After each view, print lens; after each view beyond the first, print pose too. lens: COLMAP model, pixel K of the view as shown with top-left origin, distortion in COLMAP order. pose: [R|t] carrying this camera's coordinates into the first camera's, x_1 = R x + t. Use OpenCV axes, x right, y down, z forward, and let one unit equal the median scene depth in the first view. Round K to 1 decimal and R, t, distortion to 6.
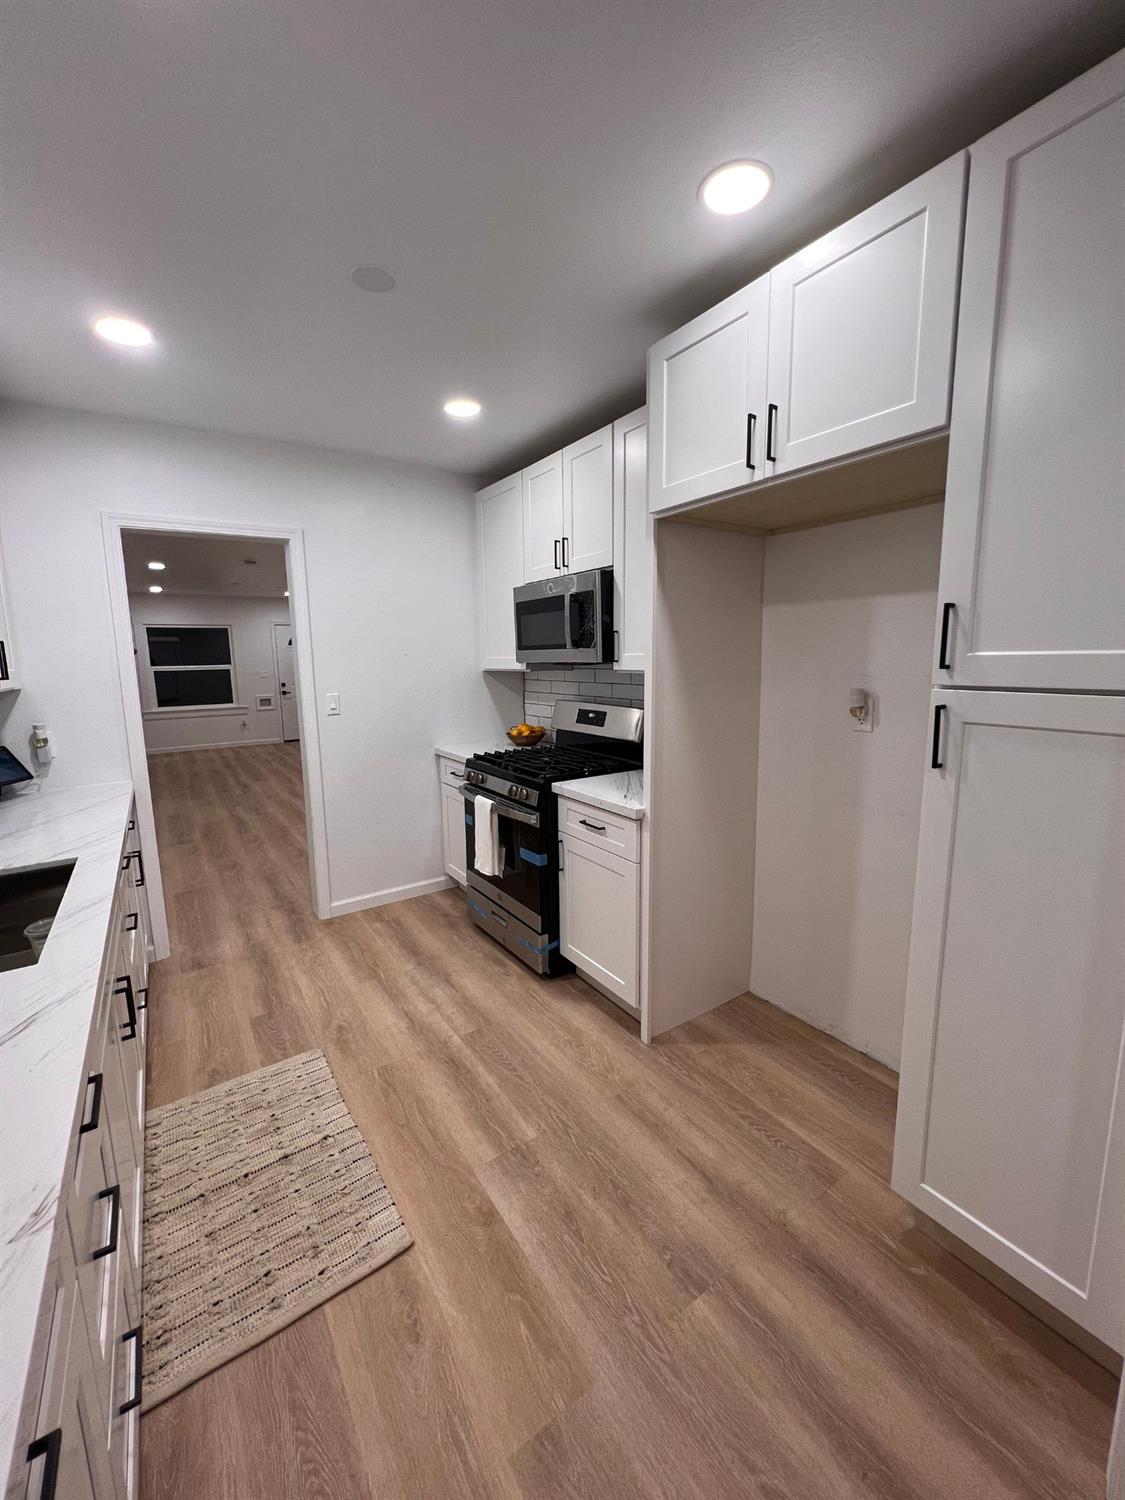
lens RADIAL K [[599.6, 0, 565.8], [0, 599.6, 745.0], [0, 0, 1]] dist [-0.003010, 0.000724]
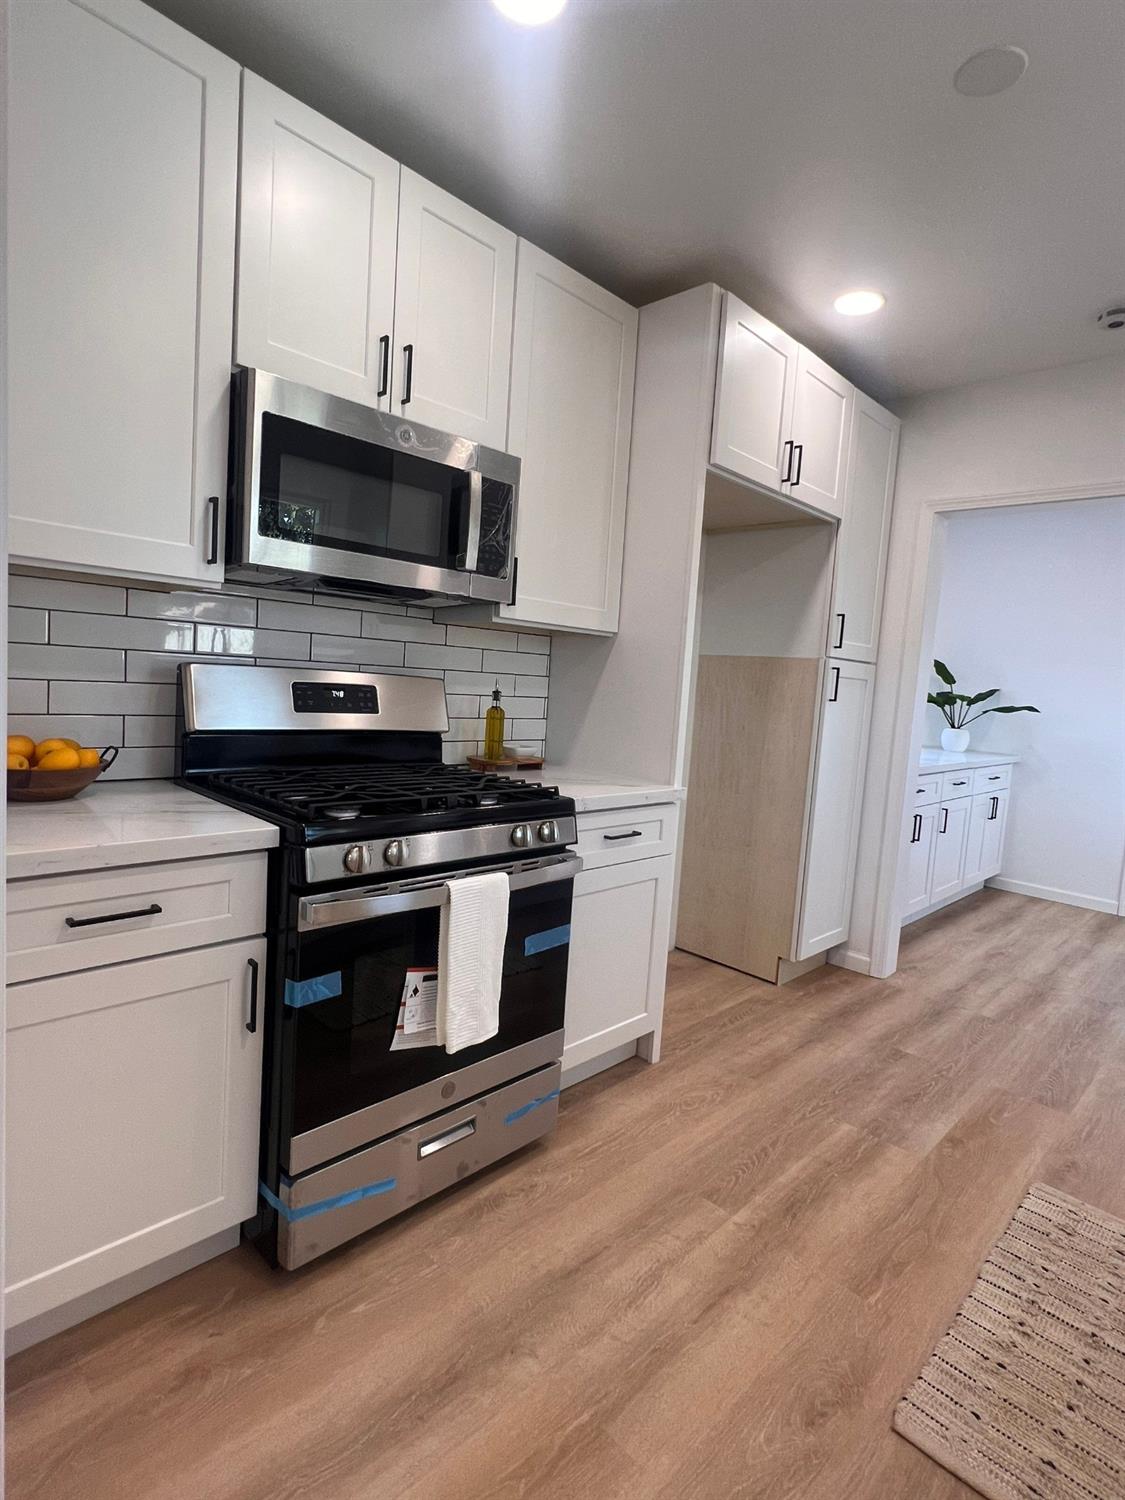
lens RADIAL K [[763.8, 0, 562.5], [0, 763.8, 743.5], [0, 0, 1]] dist [-0.003198, 0.001437]
pose [[-0.193906, -0.083412, 0.977468, -0.869366], [0.081353, 0.991580, 0.100755, -0.078472], [-0.977641, 0.099057, -0.185488, 1.279641]]
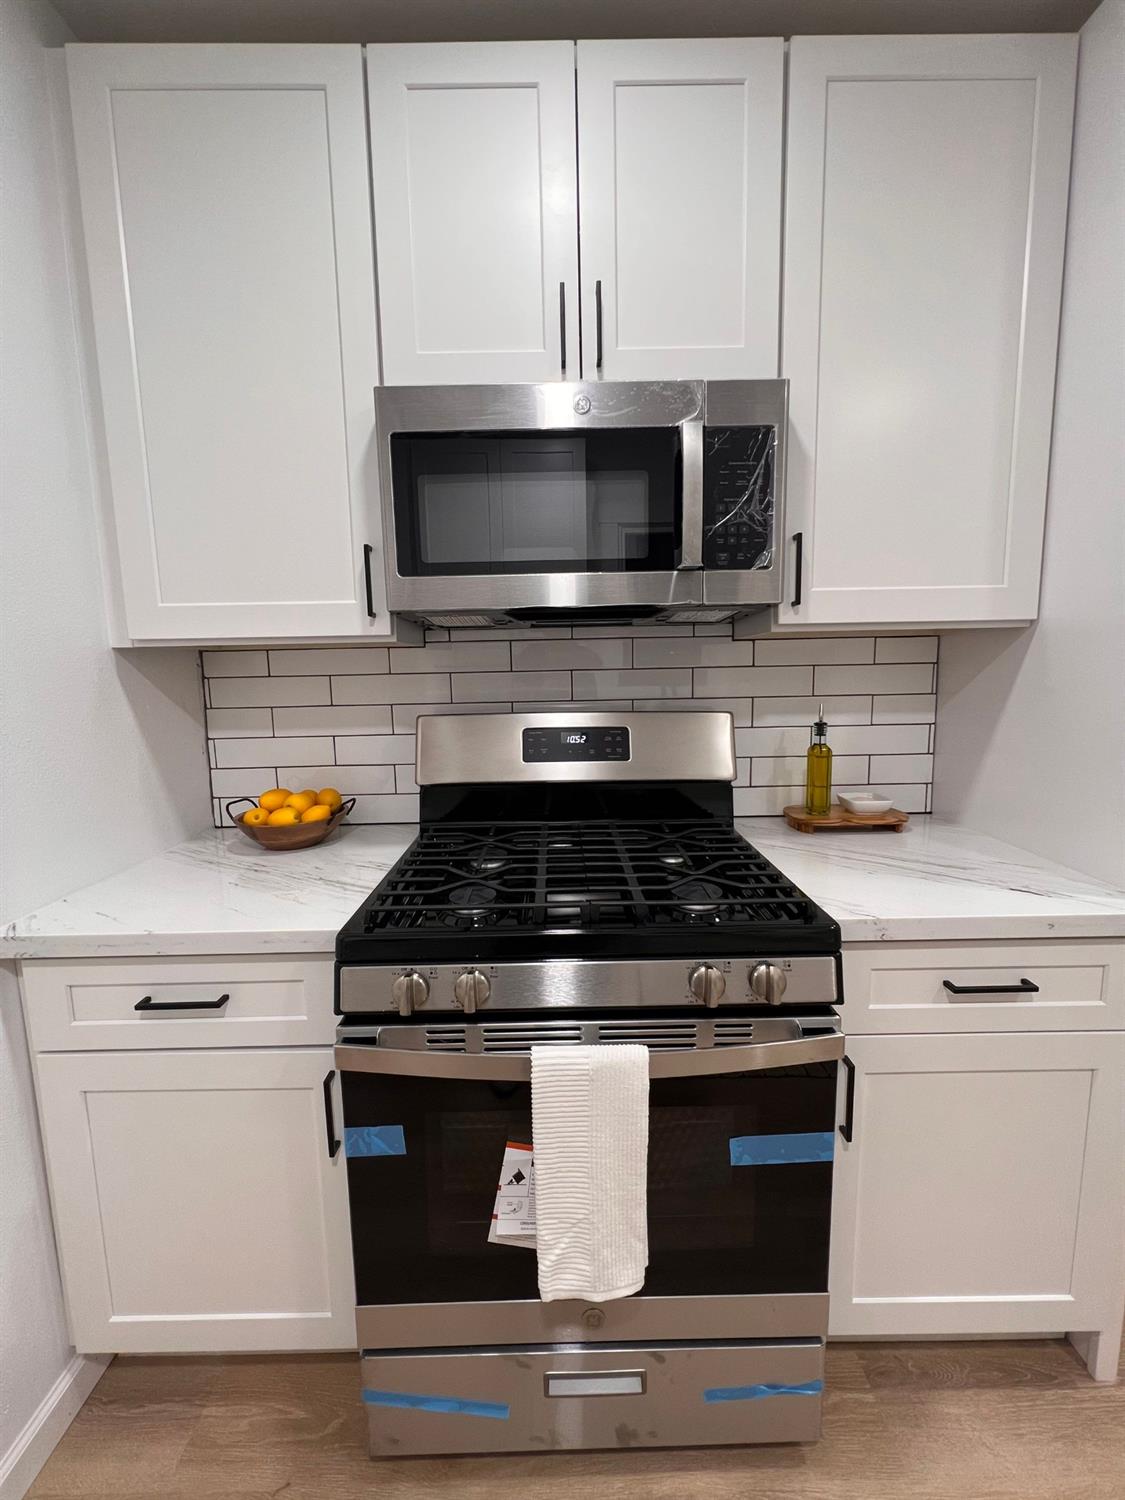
lens RADIAL K [[599.6, 0, 565.8], [0, 599.6, 745.0], [0, 0, 1]] dist [-0.003010, 0.000724]
pose [[0.558146, -0.101095, 0.823561, -0.451593], [0.132532, 0.990669, 0.031788, -0.082615], [-0.819090, 0.091406, 0.566336, 1.028761]]
